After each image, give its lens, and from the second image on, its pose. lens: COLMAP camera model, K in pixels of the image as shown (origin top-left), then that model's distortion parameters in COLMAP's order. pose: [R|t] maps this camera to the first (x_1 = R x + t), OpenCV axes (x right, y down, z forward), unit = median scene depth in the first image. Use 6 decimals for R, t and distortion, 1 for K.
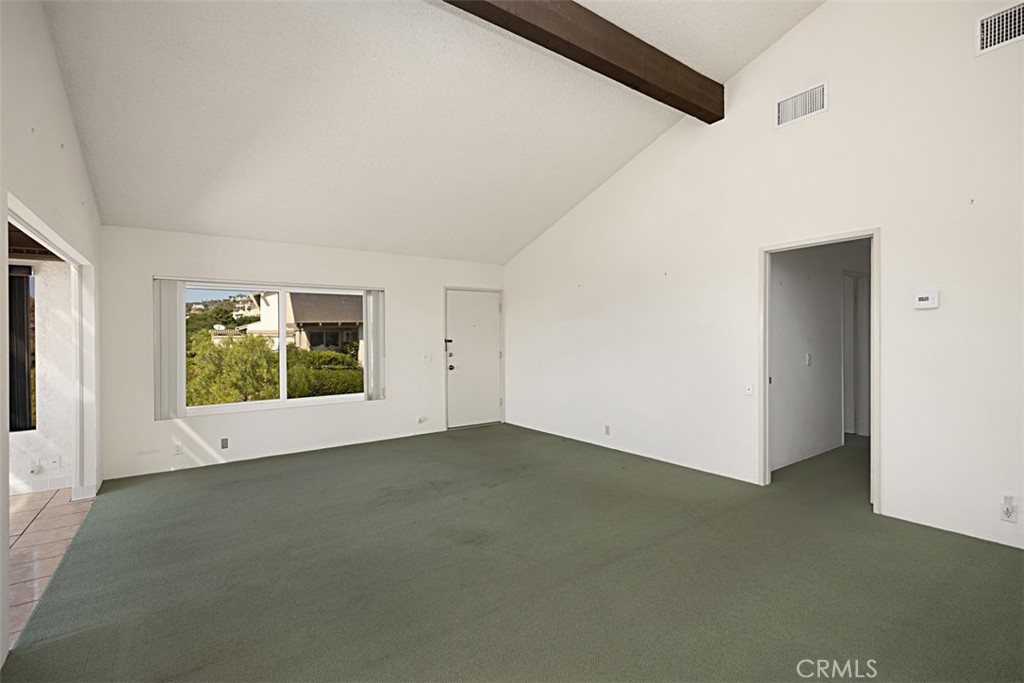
lens RADIAL K [[463.1, 0, 511.6], [0, 463.1, 342.2], [0, 0, 1]] dist [0.007967, -0.000057]
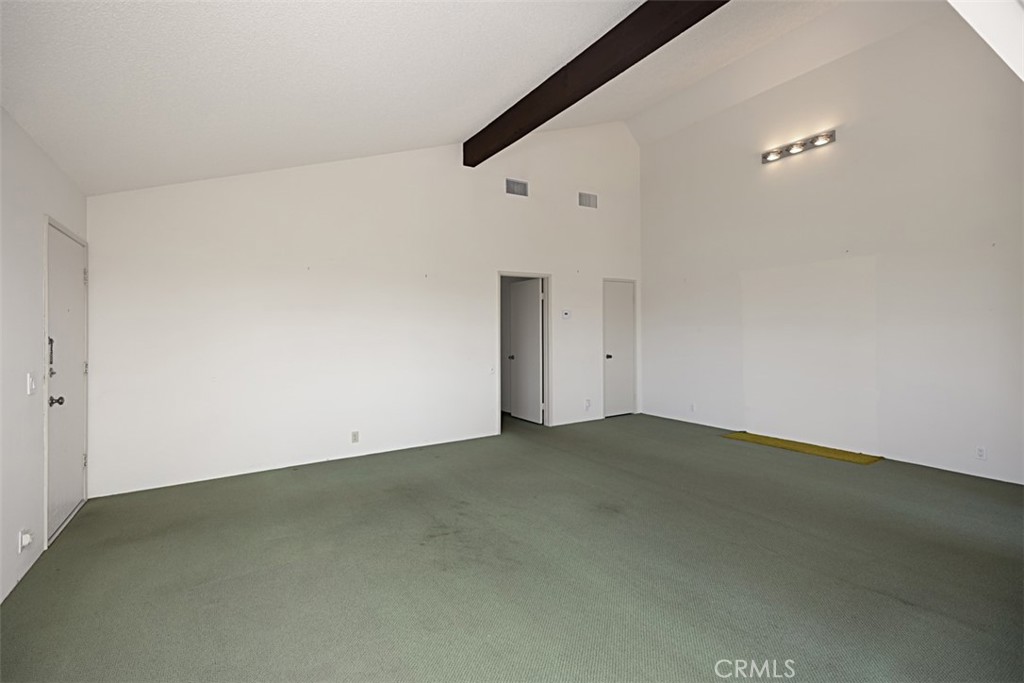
lens RADIAL K [[463.1, 0, 510.4], [0, 463.1, 336.7], [0, 0, 1]] dist [0.007967, -0.000057]
pose [[0.058560, 0.002747, 0.998280, -0.684623], [0.004712, 0.999984, -0.003028, -0.003017], [-0.998273, 0.004881, 0.058546, 0.641748]]
